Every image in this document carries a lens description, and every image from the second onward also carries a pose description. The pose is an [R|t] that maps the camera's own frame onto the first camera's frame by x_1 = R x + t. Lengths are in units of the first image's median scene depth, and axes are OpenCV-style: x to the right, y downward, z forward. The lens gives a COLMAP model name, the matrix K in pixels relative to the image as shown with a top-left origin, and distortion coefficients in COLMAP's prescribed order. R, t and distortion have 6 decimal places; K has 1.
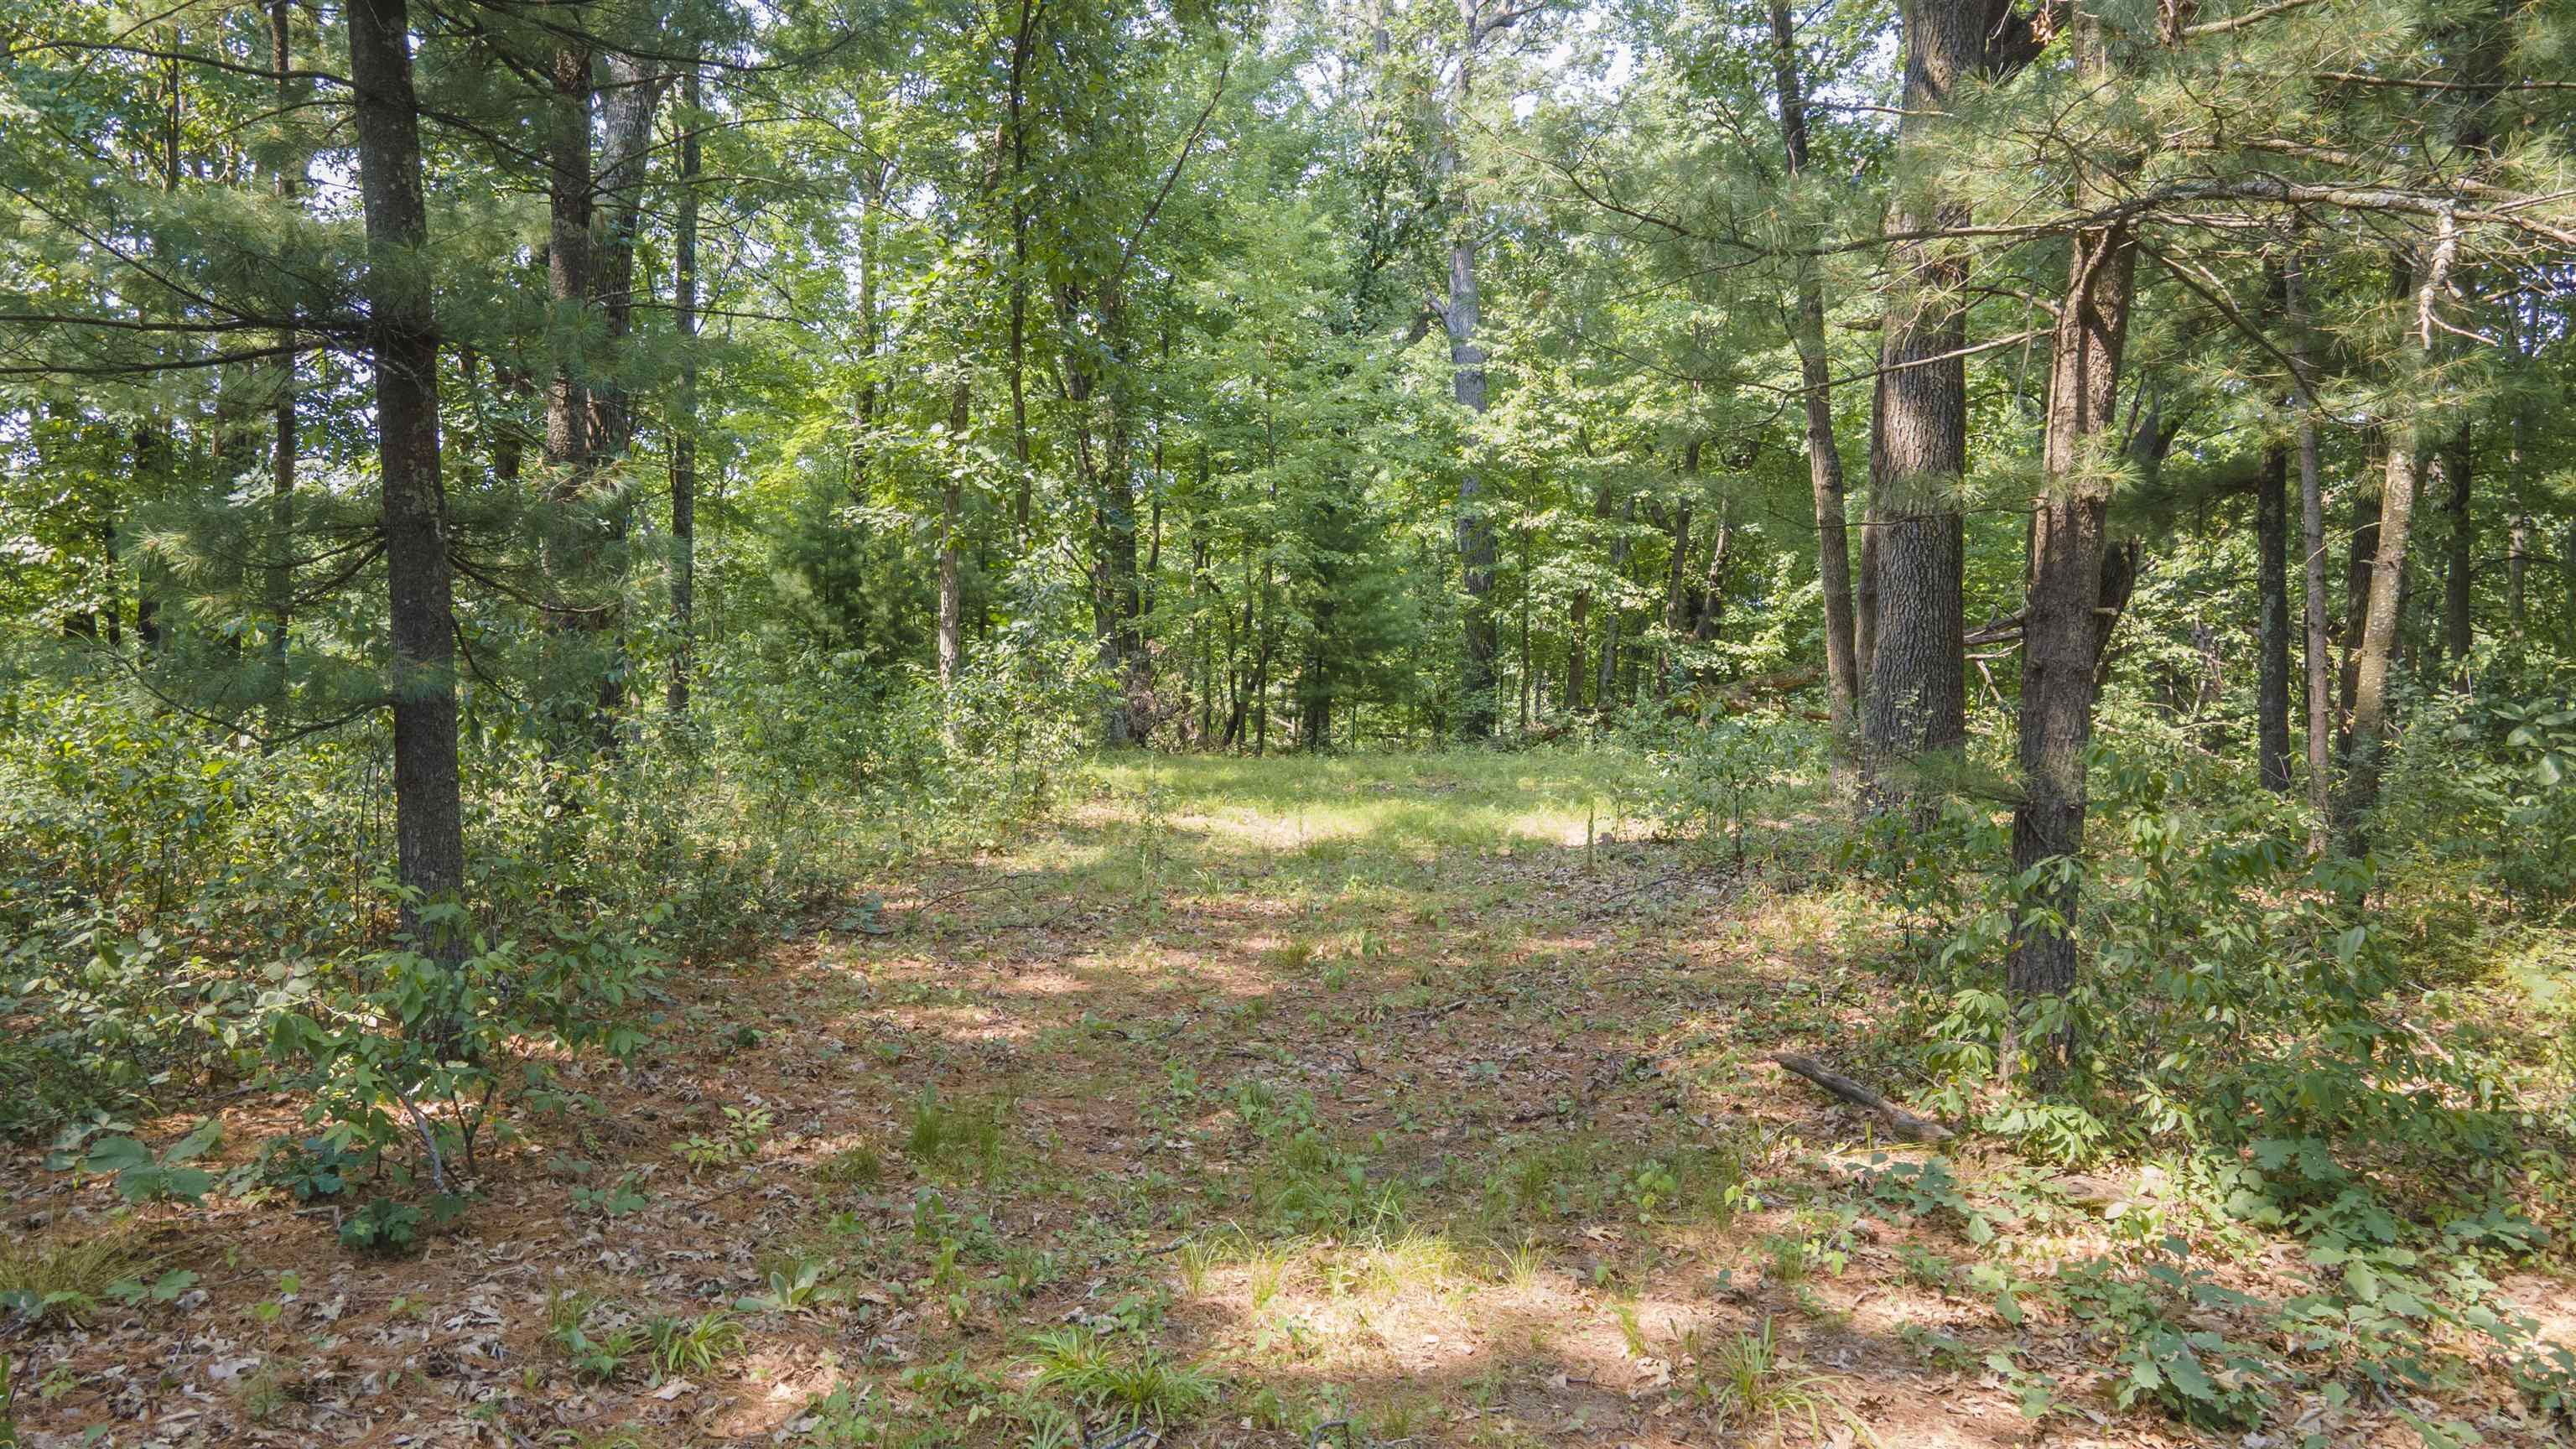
lens RADIAL K [[1942.9, 0, 1285.4], [0, 1942.9, 730.1], [0, 0, 1]] dist [0.033108, 0.031157]
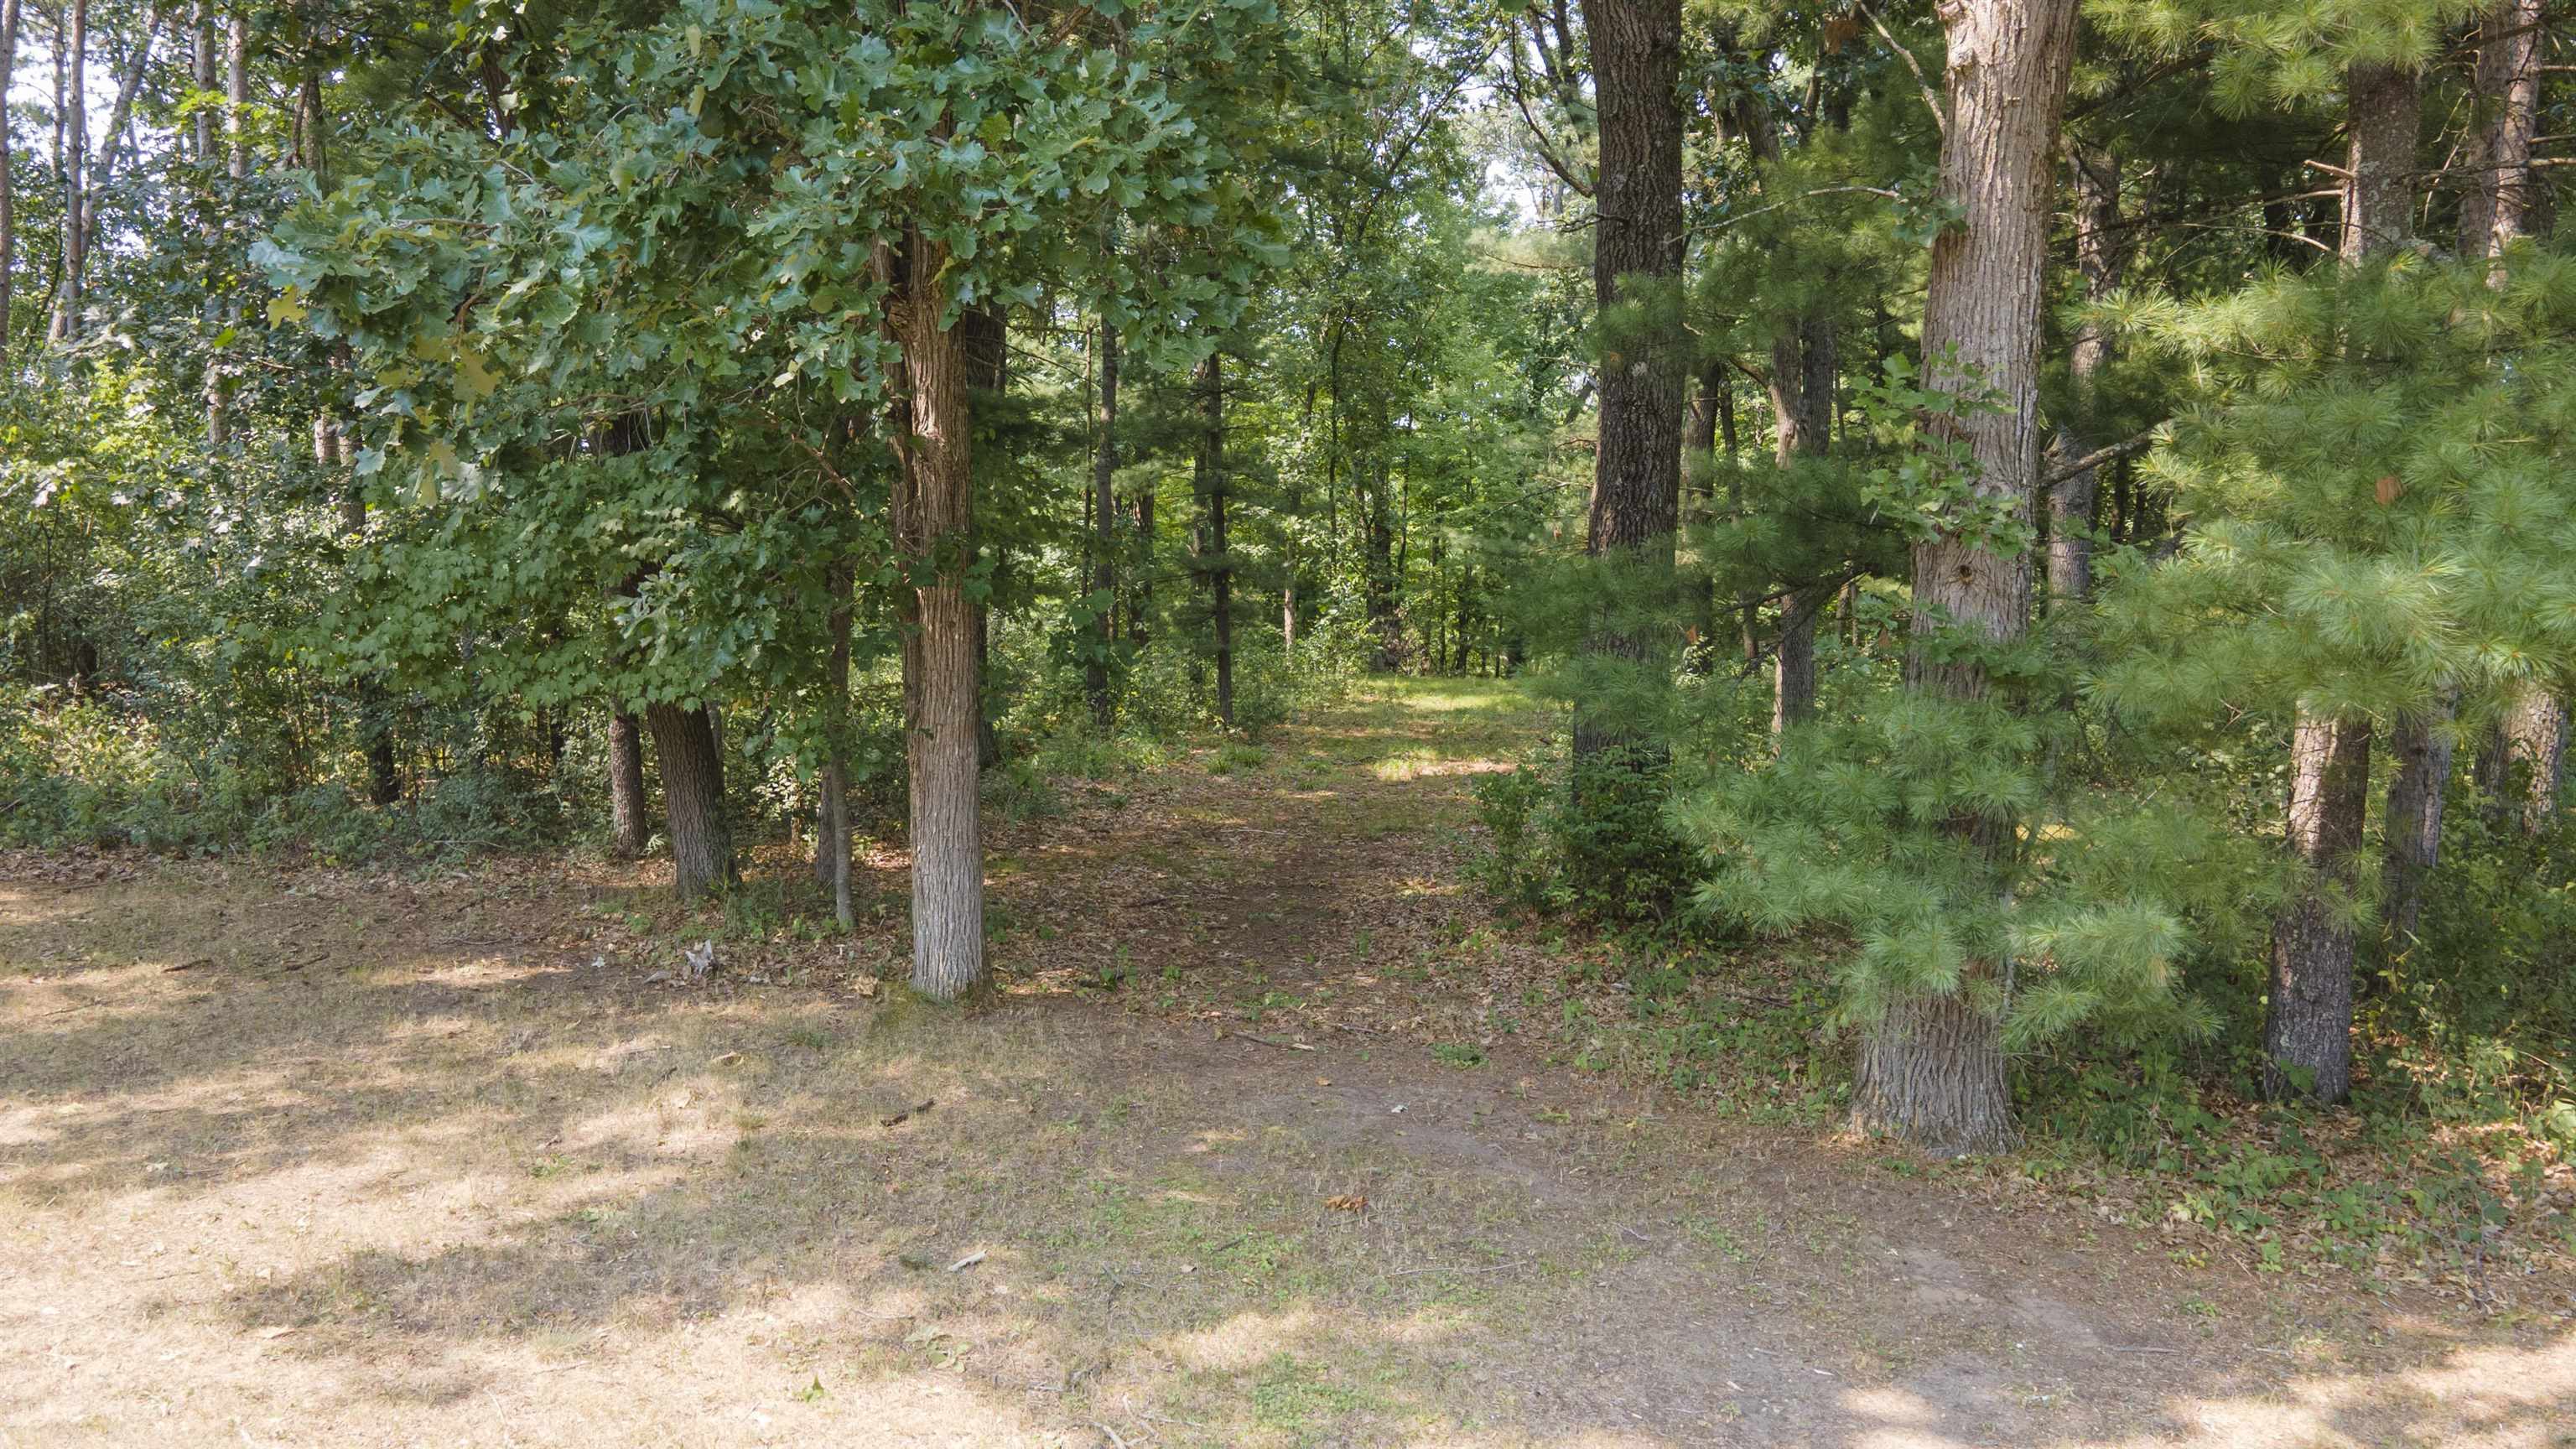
lens RADIAL K [[1942.9, 0, 1285.7], [0, 1942.9, 719.2], [0, 0, 1]] dist [0.033108, 0.031157]
pose [[0.990819, 0.002214, -0.135180, 0.096705], [0.001580, 0.999608, 0.027952, 0.002932], [0.135189, -0.027909, 0.990427, -1.069838]]
